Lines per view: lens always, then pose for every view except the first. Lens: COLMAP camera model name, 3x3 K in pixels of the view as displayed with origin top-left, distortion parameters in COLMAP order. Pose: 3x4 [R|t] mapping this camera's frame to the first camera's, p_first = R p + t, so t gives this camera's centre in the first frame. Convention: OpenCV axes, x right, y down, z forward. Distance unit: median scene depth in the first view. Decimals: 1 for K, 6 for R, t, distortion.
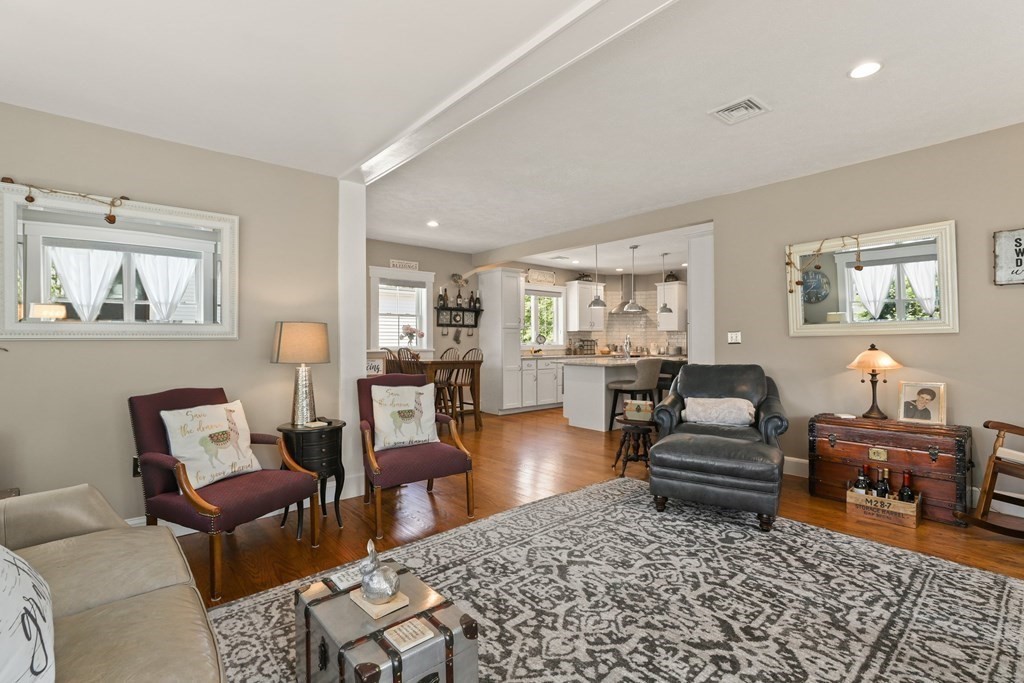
lens RADIAL K [[474.1, 0, 510.5], [0, 474.1, 338.6], [0, 0, 1]] dist [-0.021810, 0.008360]
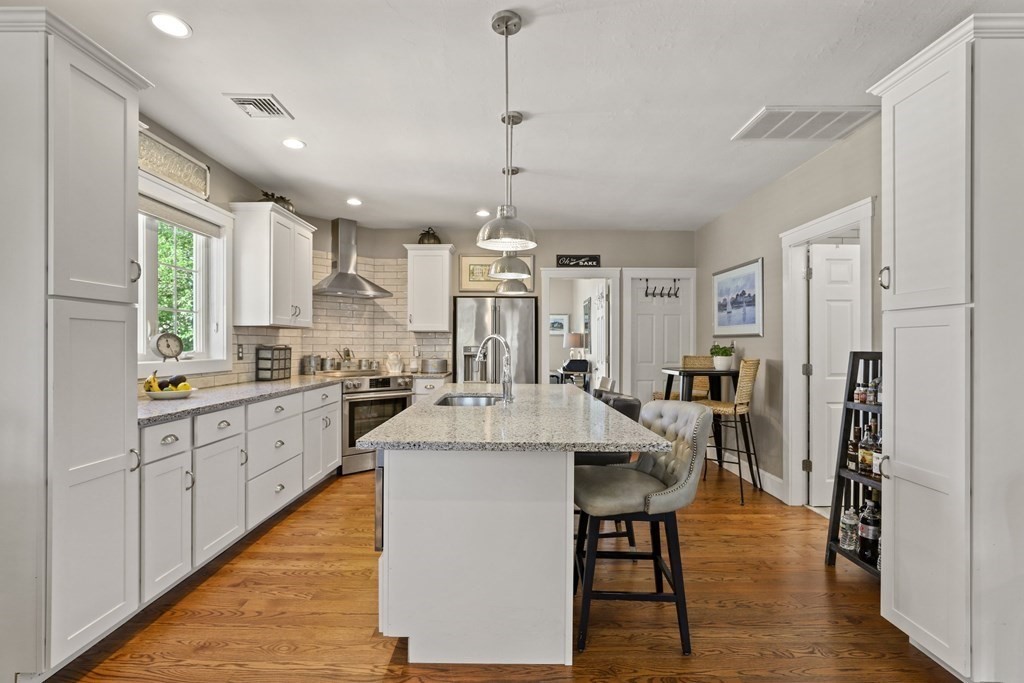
lens RADIAL K [[474.1, 0, 508.2], [0, 474.1, 343.8], [0, 0, 1]] dist [-0.021810, 0.008360]
pose [[0.648718, 0.006049, 0.761005, -0.121478], [-0.008011, 0.999967, -0.001120, -0.004204], [-0.760987, -0.005369, 0.648745, 1.970392]]
